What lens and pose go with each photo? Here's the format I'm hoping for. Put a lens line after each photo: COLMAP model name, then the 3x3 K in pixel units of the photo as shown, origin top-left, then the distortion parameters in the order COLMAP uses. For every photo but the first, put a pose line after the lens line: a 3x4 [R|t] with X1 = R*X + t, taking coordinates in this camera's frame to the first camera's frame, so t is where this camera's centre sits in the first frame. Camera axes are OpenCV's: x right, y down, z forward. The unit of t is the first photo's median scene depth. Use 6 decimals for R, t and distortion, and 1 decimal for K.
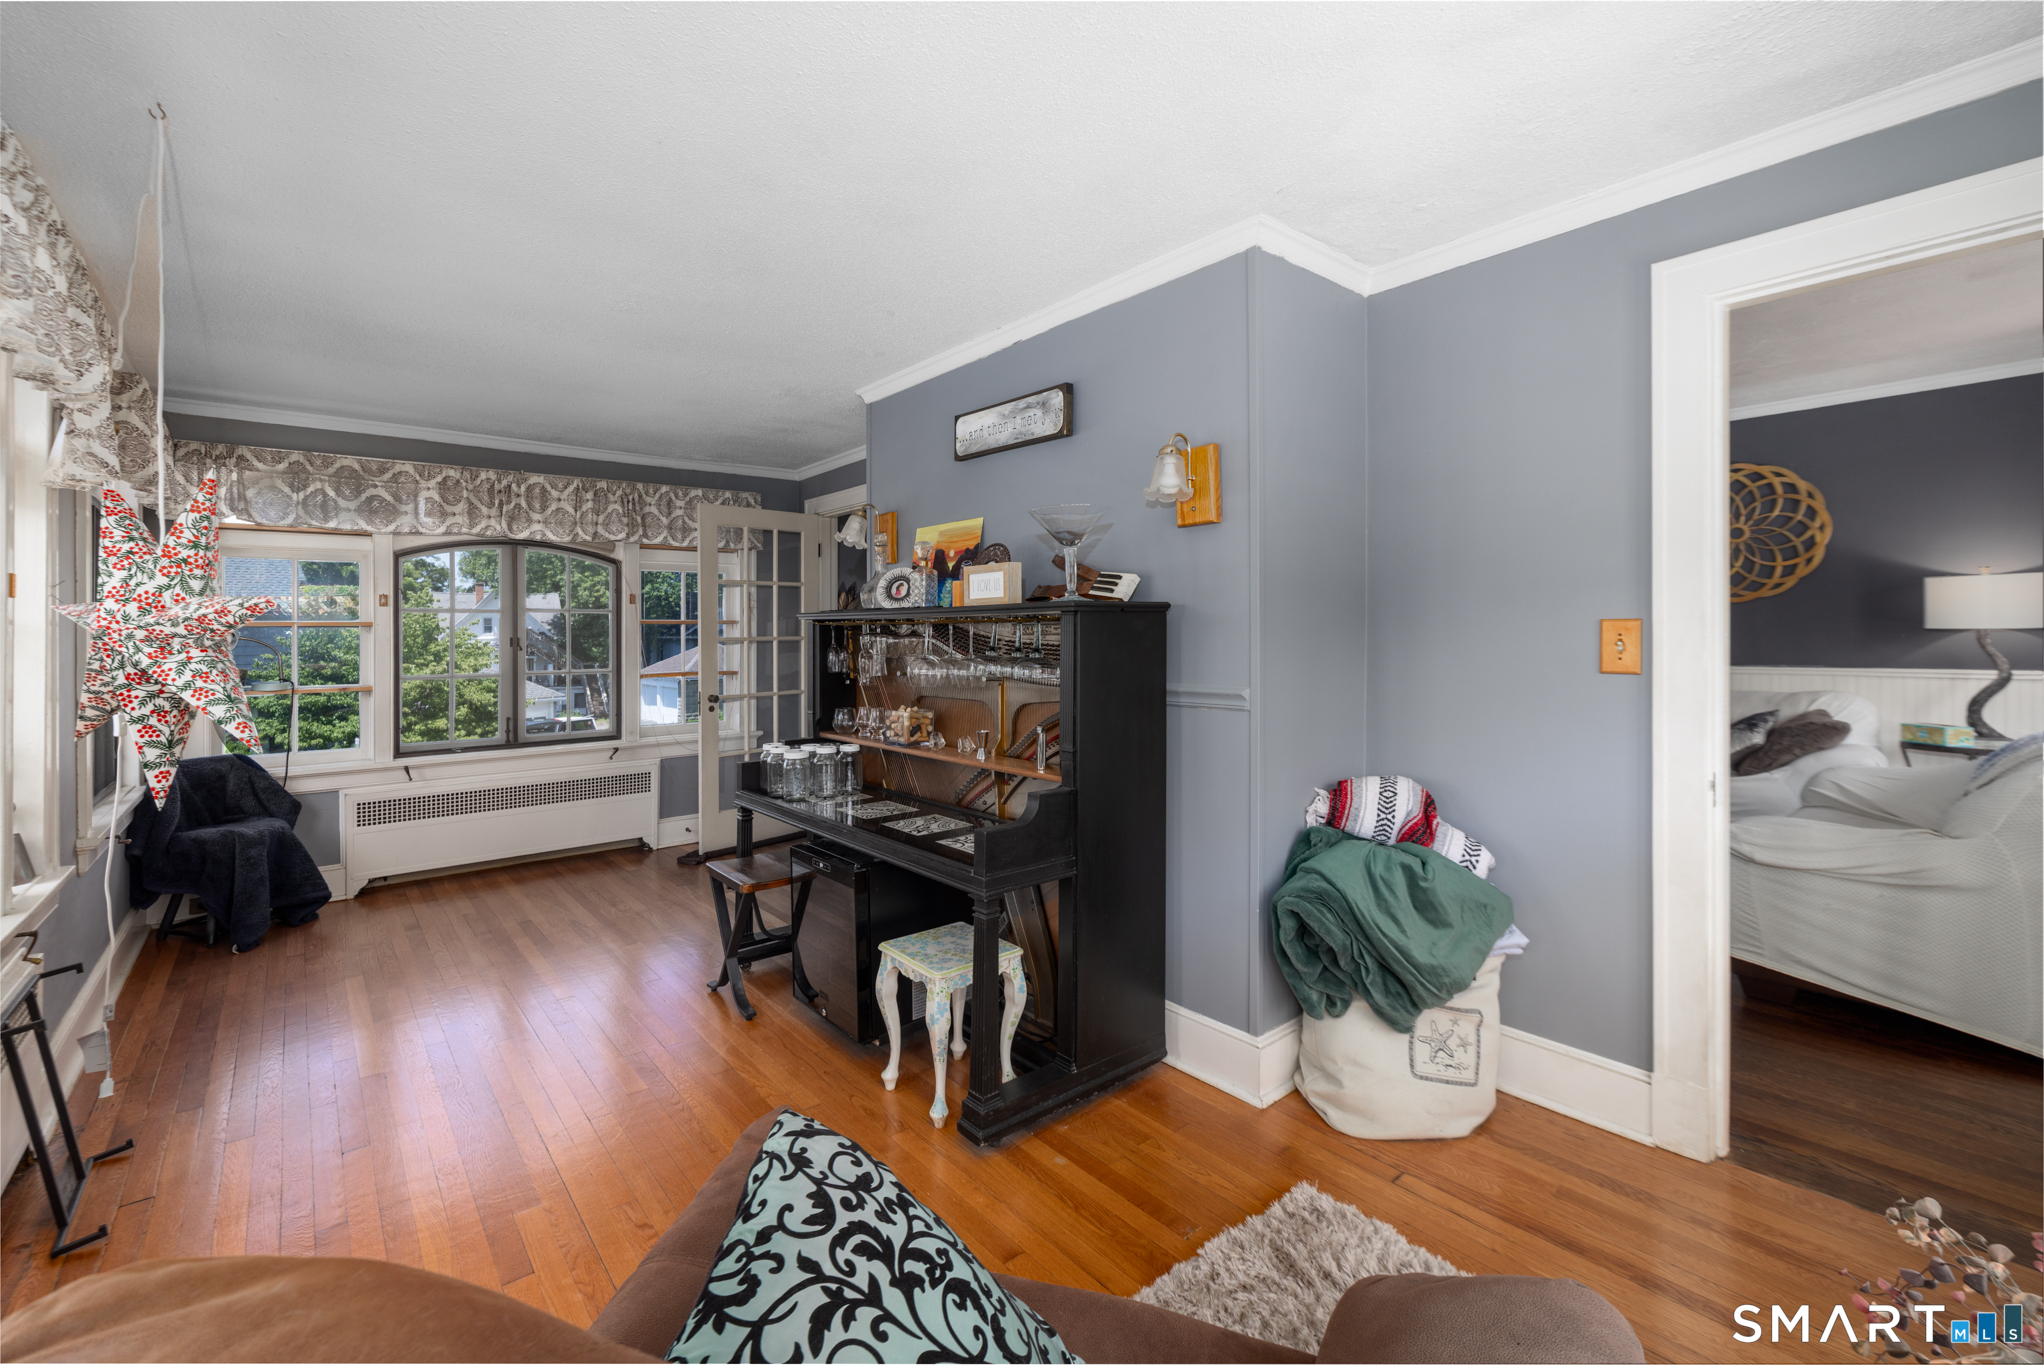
lens RADIAL K [[862.3, 0, 969.9], [0, 862.3, 667.9], [0, 0, 1]] dist [0.000897, 0.000253]
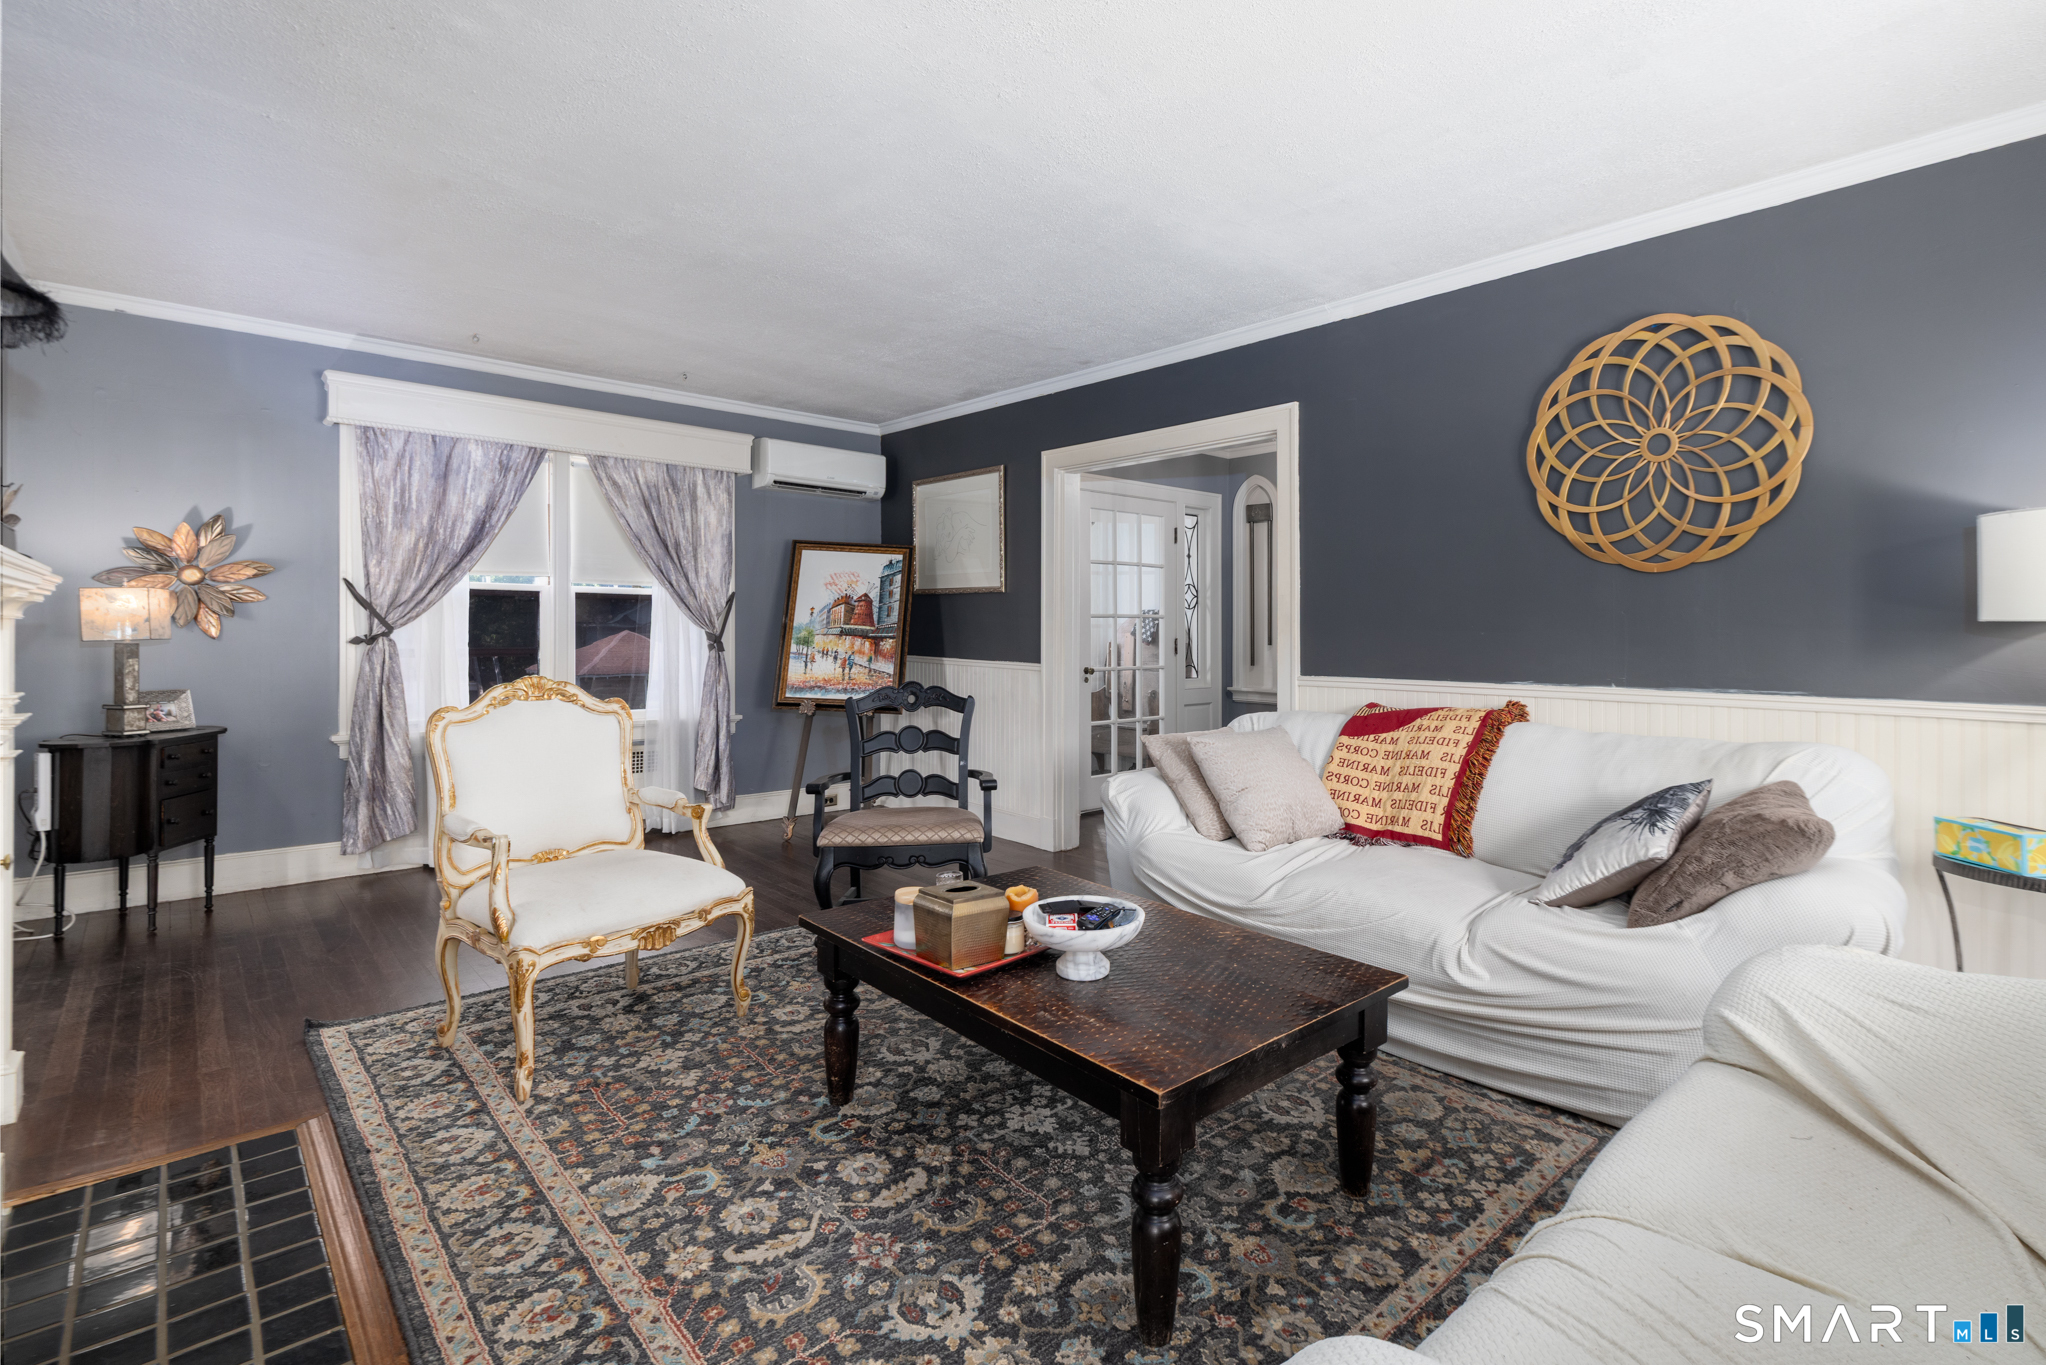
lens RADIAL K [[951.3, 0, 1092.2], [0, 951.3, 655.0], [0, 0, 1]] dist [0.006054, 0.000123]
pose [[0.994969, 0.016994, 0.098732, 0.501183], [-0.015356, 0.999732, -0.017323, -0.008272], [-0.099000, 0.015720, 0.994963, 0.463106]]
